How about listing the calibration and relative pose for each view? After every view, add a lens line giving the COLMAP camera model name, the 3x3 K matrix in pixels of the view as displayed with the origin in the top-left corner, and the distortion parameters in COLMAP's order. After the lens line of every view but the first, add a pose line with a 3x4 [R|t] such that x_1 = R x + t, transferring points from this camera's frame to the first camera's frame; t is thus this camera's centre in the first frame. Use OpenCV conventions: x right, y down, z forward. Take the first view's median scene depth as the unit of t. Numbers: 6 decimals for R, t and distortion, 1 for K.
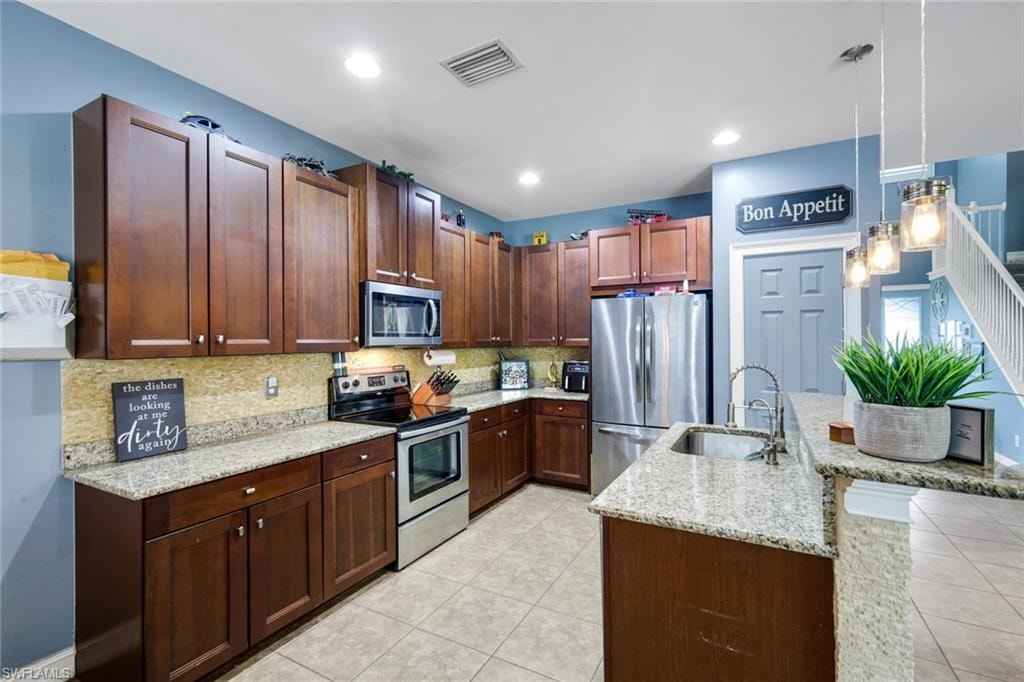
lens RADIAL K [[454.8, 0, 502.4], [0, 454.8, 337.7], [0, 0, 1]] dist [0.000874, 0.000621]
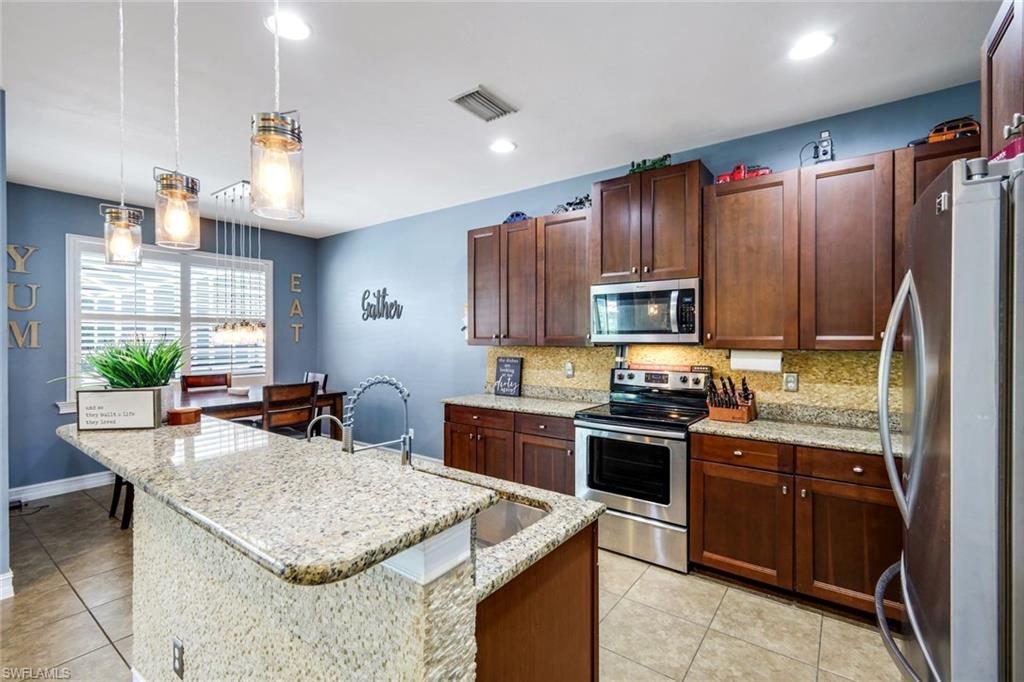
lens RADIAL K [[454.8, 0, 508.5], [0, 454.8, 339.3], [0, 0, 1]] dist [0.000874, 0.000621]
pose [[-0.135881, 0.009851, -0.990676, 0.793463], [0.008210, 0.999927, 0.008817, -0.000754], [0.990691, -0.006935, -0.135953, 0.858379]]
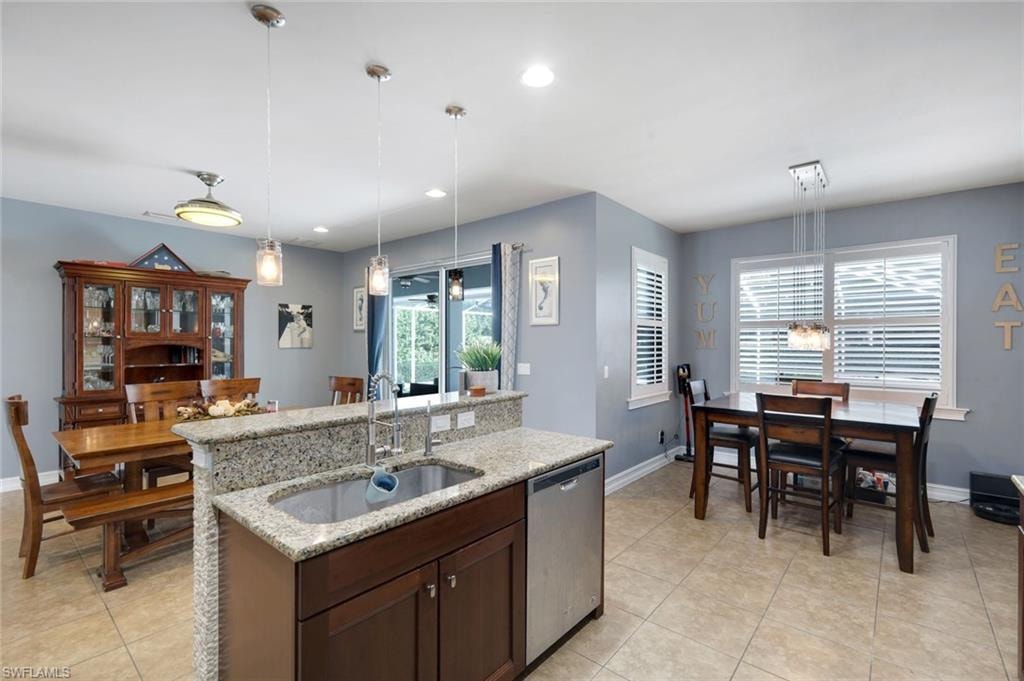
lens RADIAL K [[454.8, 0, 507.9], [0, 454.8, 344.4], [0, 0, 1]] dist [0.000874, 0.000621]
pose [[-0.980995, 0.002788, 0.194011, 0.112955], [0.002898, 0.999996, 0.000285, 0.003310], [-0.194010, 0.000842, -0.980999, 1.205915]]
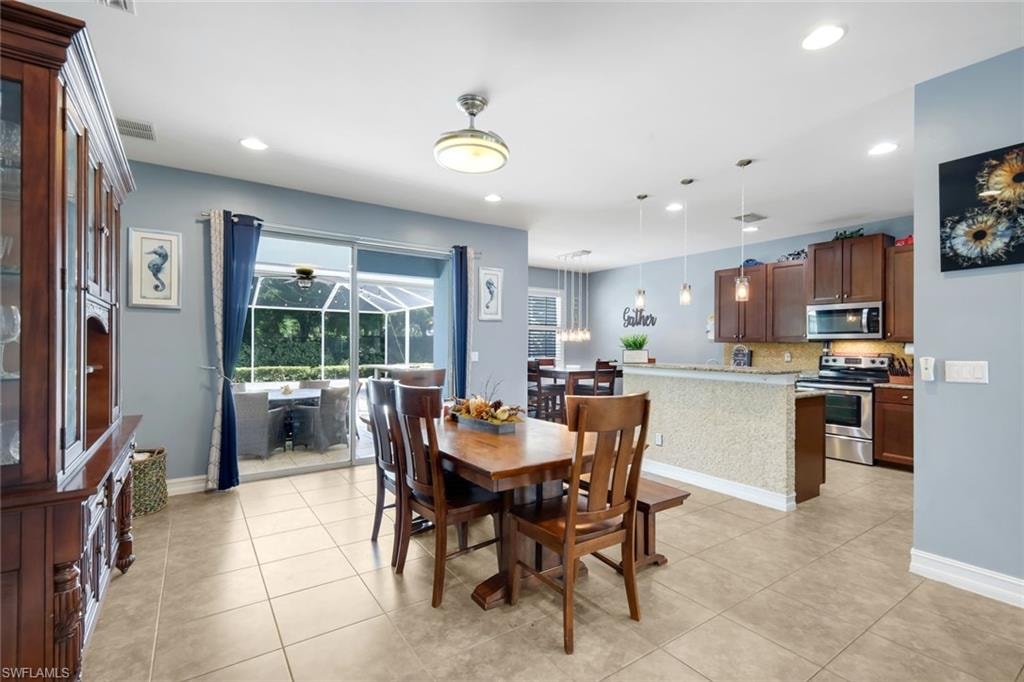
lens RADIAL K [[454.8, 0, 511.3], [0, 454.8, 341.8], [0, 0, 1]] dist [0.000874, 0.000621]
pose [[-0.455046, -0.005098, -0.890453, 1.827275], [-0.000411, 0.999985, -0.005515, 0.038162], [0.890468, -0.002143, -0.455042, 0.685935]]
